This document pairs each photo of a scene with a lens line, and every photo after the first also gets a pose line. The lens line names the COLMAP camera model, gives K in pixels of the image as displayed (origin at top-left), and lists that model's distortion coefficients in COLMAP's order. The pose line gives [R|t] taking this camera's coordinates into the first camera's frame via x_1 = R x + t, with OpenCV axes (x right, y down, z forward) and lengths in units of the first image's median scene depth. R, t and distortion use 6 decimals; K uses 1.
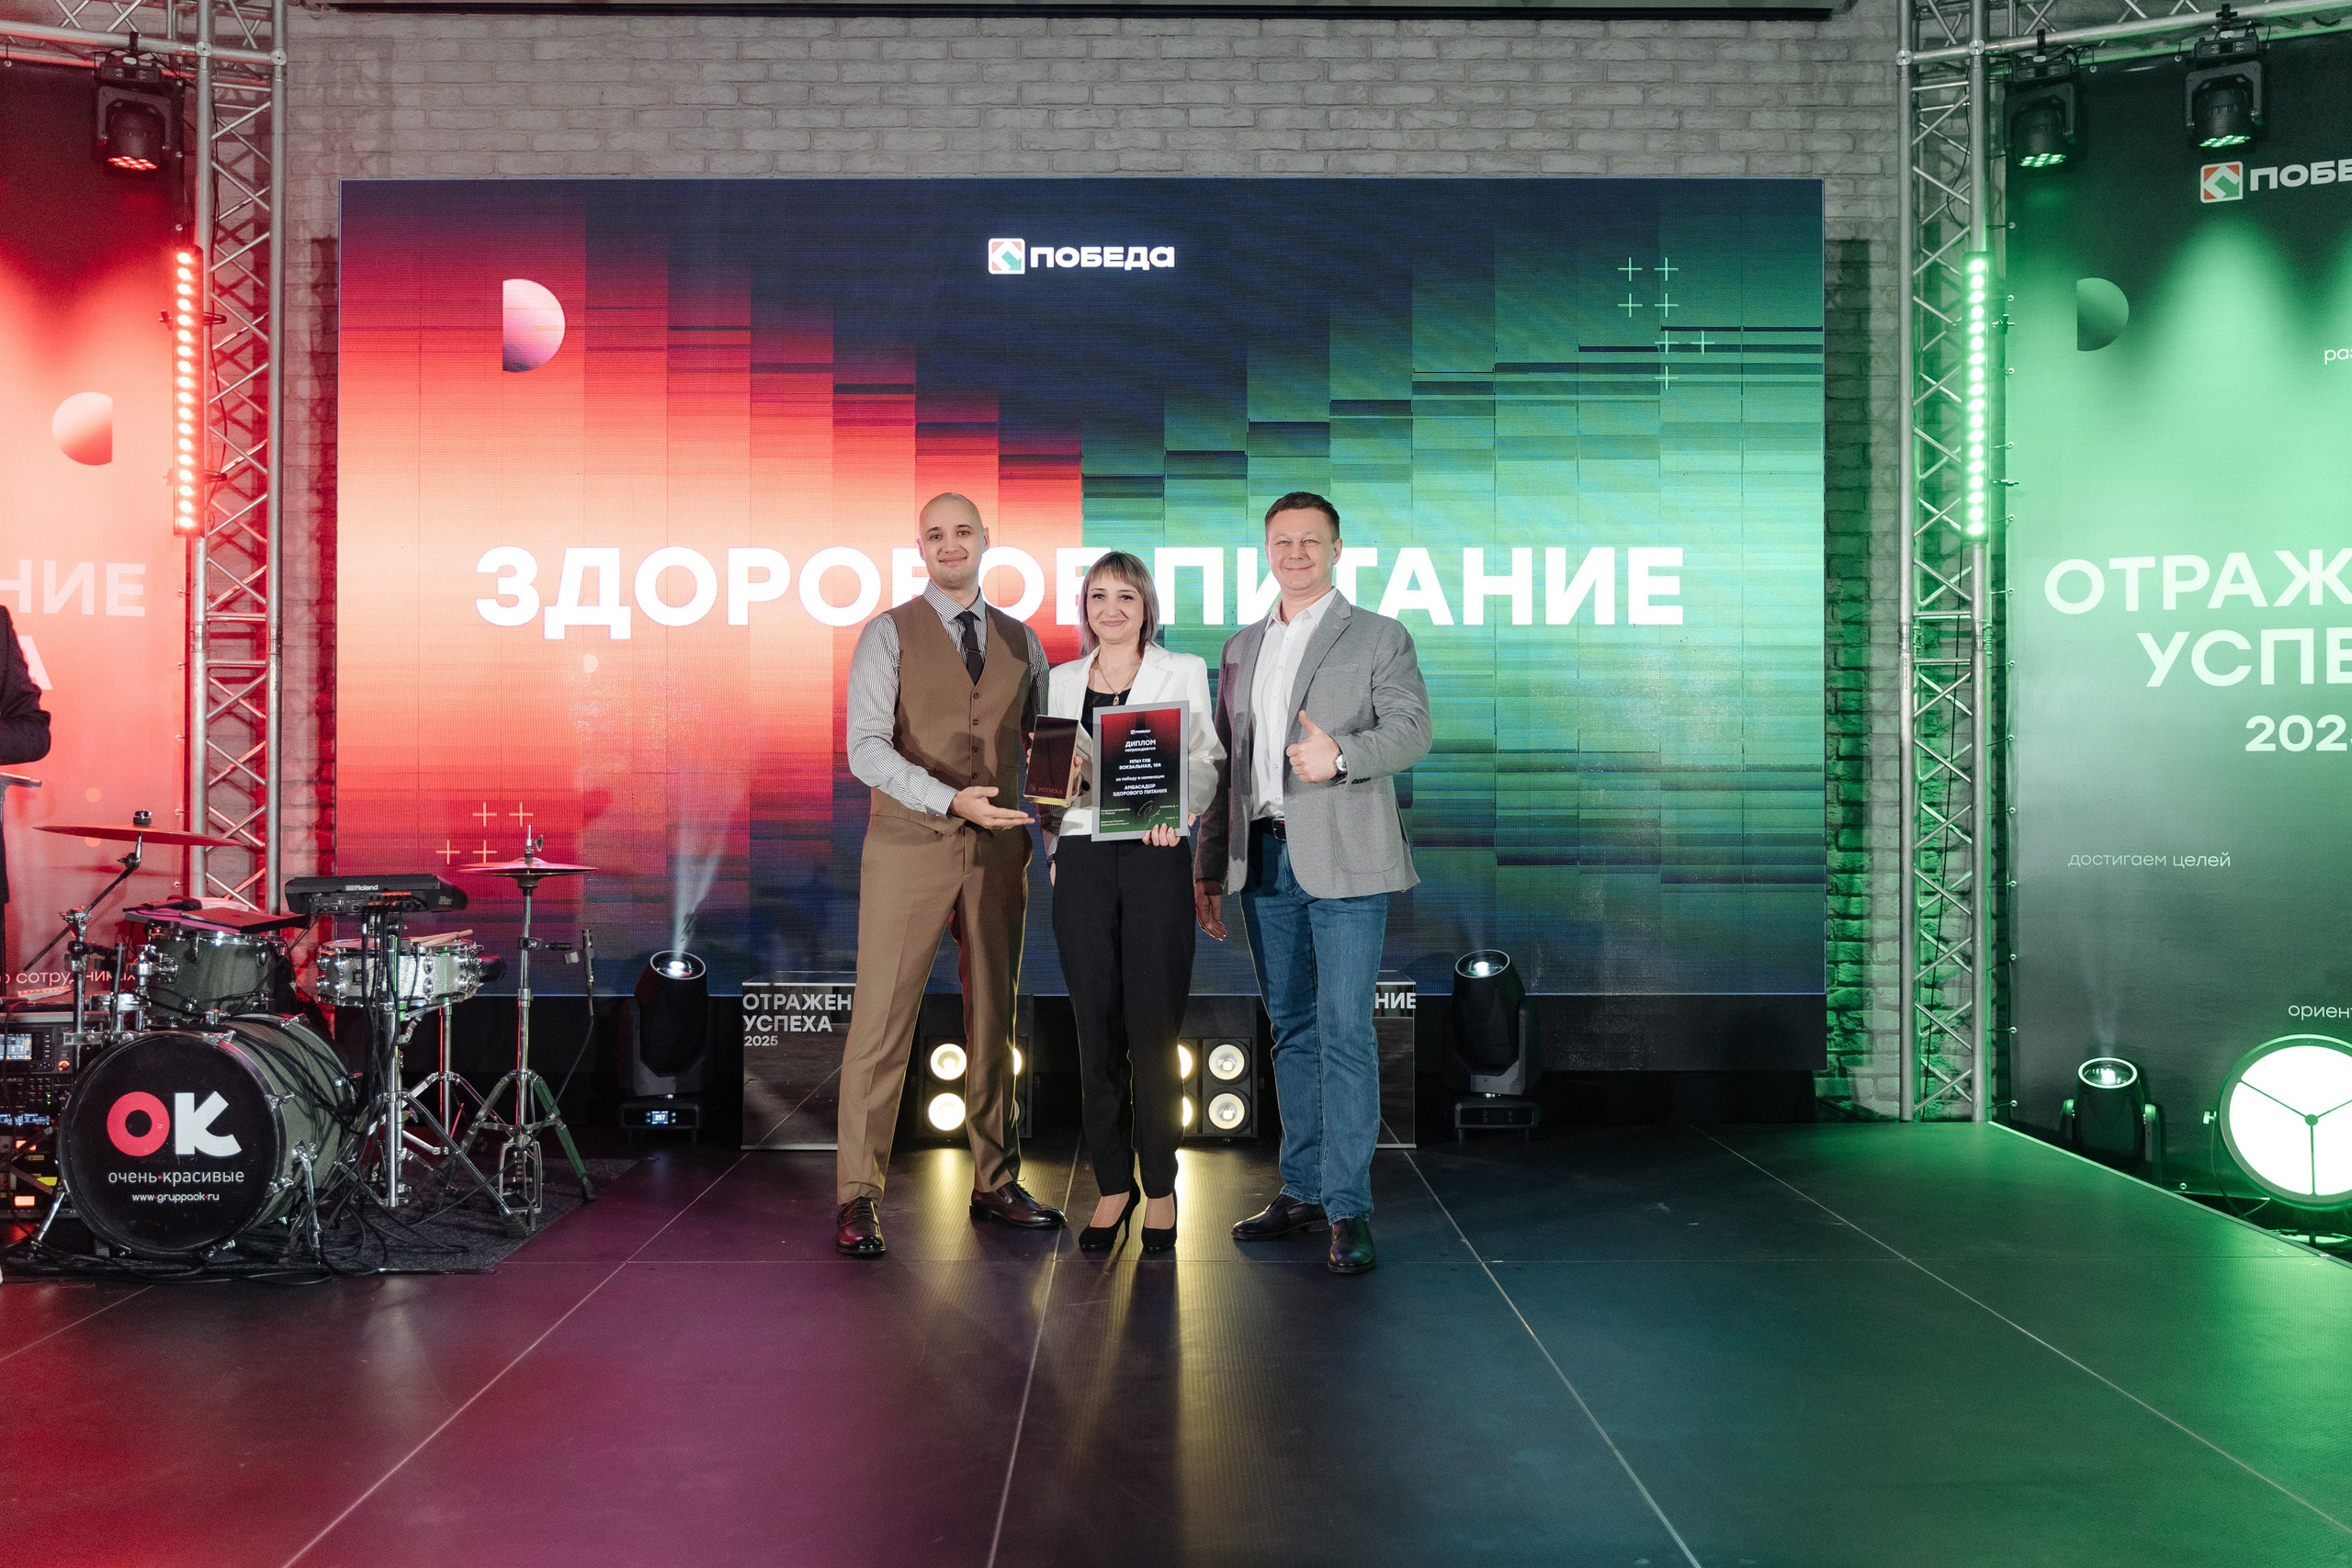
lens RADIAL K [[2092.5, 0, 1168.4], [0, 2092.5, 774.3], [0, 0, 1]] dist [-0.009474, -0.003574]
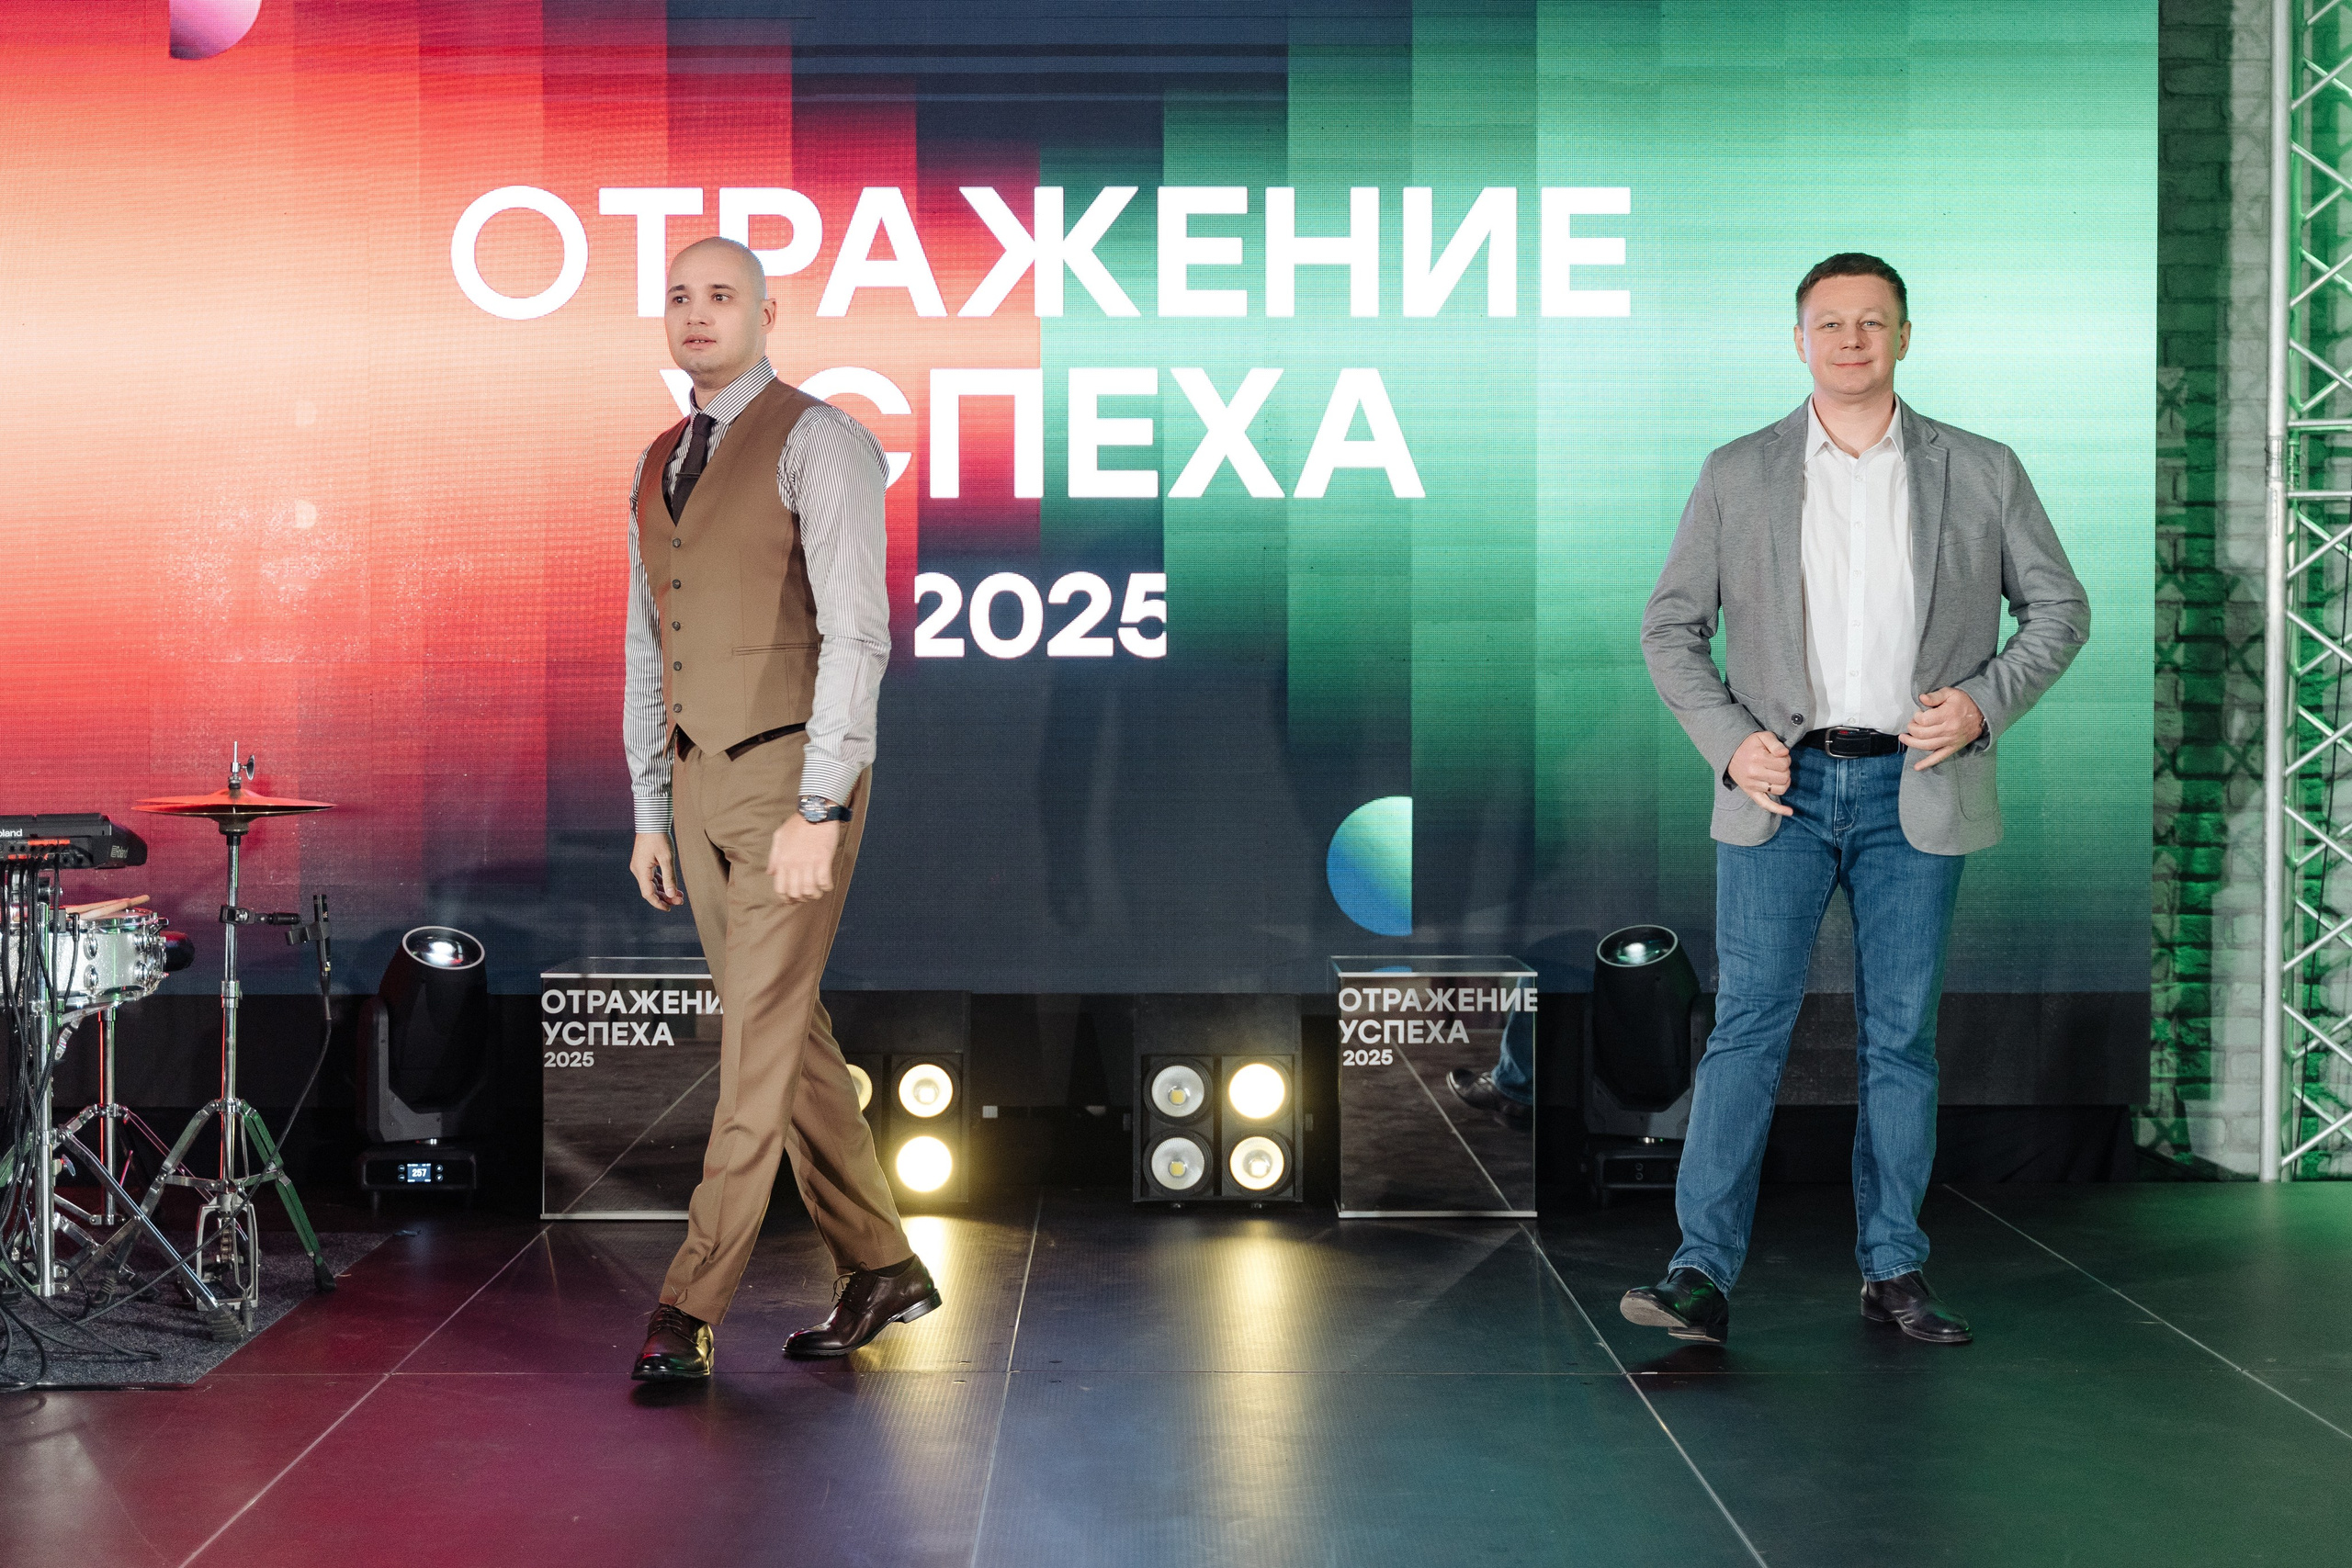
lens RADIAL K [[3328.1, 0, 1161.8], [0, 3328.1, 763.7], [0, 0, 1]] dist [-0.003542, 0.000000]
pose [[1.000000, 0.000245, -0.000023, -0.002797], [-0.000244, 0.999445, 0.033312, -0.003669], [0.000031, -0.033312, 0.999445, -0.066703]]
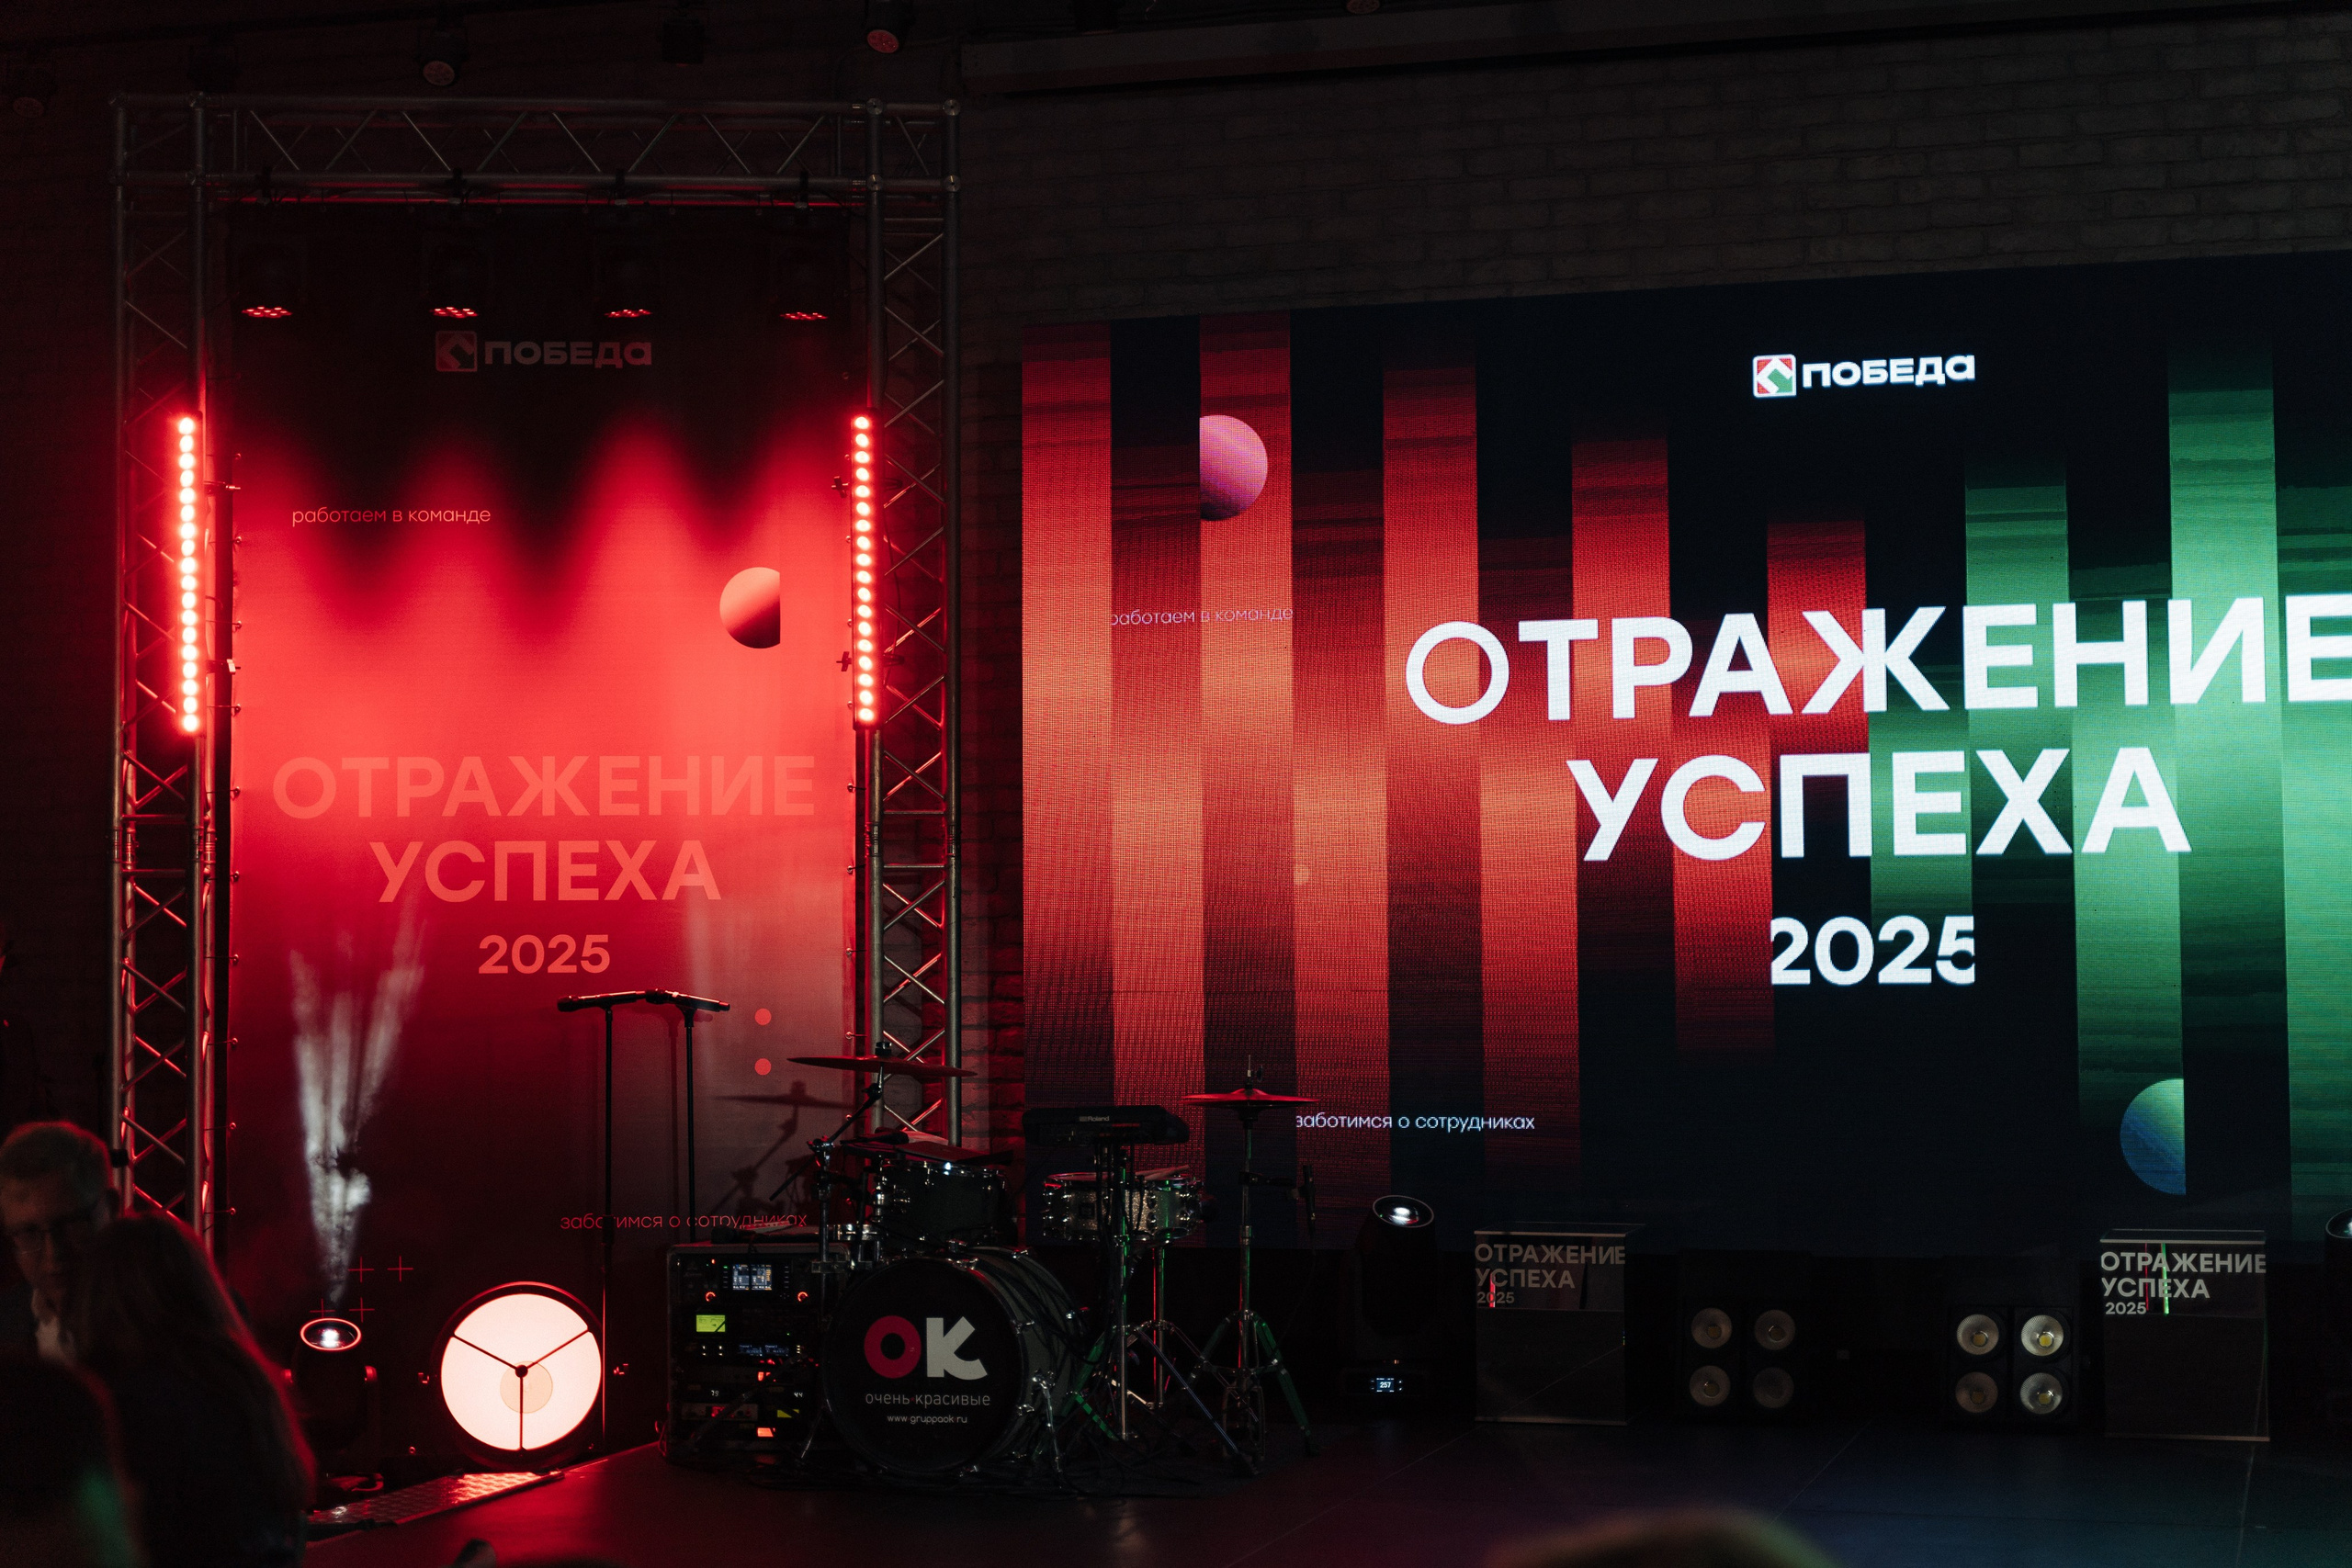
lens RADIAL K [[4057.1, 0, 1166.9], [0, 4057.1, 733.2], [0, 0, 1]] dist [0.008712, 0.000000]
pose [[0.957710, -0.022065, -0.286887, 0.154976], [0.008635, 0.998810, -0.047996, -0.026995], [0.287604, 0.043489, 0.956761, -0.632173]]
